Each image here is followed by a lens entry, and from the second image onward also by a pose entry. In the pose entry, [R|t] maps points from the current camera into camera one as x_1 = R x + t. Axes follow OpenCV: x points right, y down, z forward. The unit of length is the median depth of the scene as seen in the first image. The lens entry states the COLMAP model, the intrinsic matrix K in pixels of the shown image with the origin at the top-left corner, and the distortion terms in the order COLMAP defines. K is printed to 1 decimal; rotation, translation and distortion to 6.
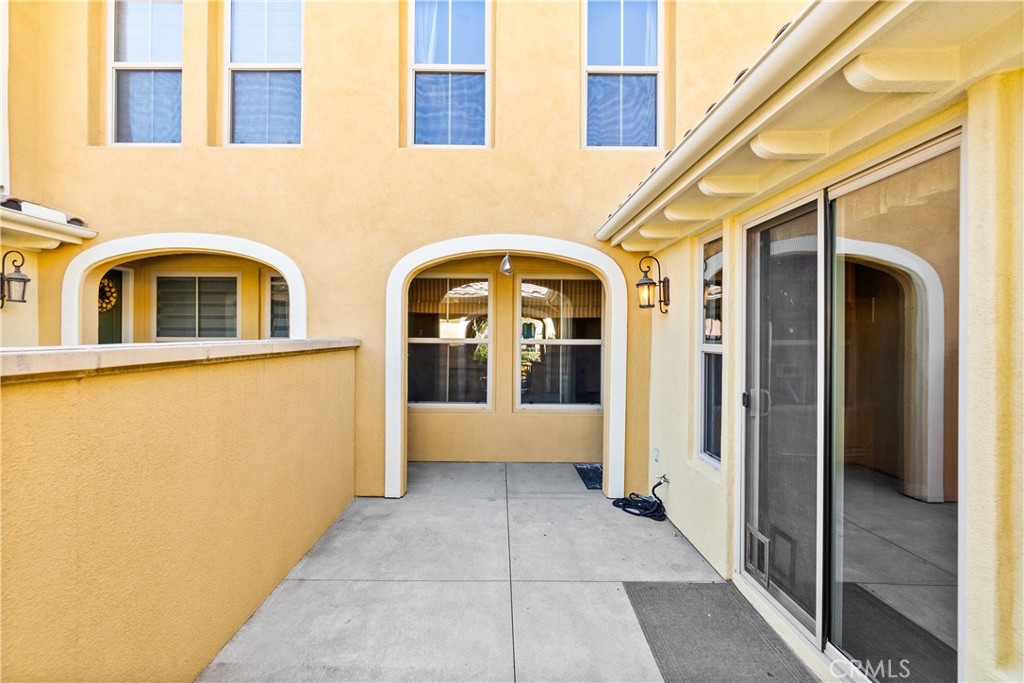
lens RADIAL K [[447.9, 0, 506.4], [0, 447.9, 337.3], [0, 0, 1]] dist [-0.001495, -0.000067]
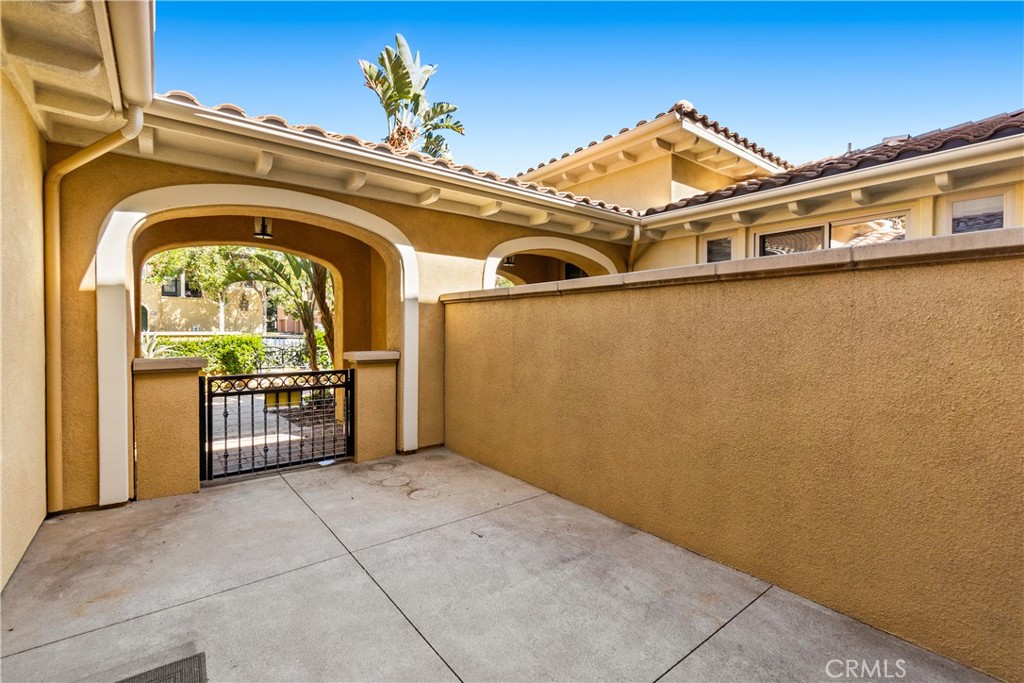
lens RADIAL K [[447.9, 0, 503.1], [0, 447.9, 337.2], [0, 0, 1]] dist [-0.001495, -0.000067]
pose [[-0.797127, 0.004573, -0.603794, 0.324380], [-0.013205, 0.999600, 0.025004, 0.136990], [0.603667, 0.027905, -0.796748, 1.445183]]
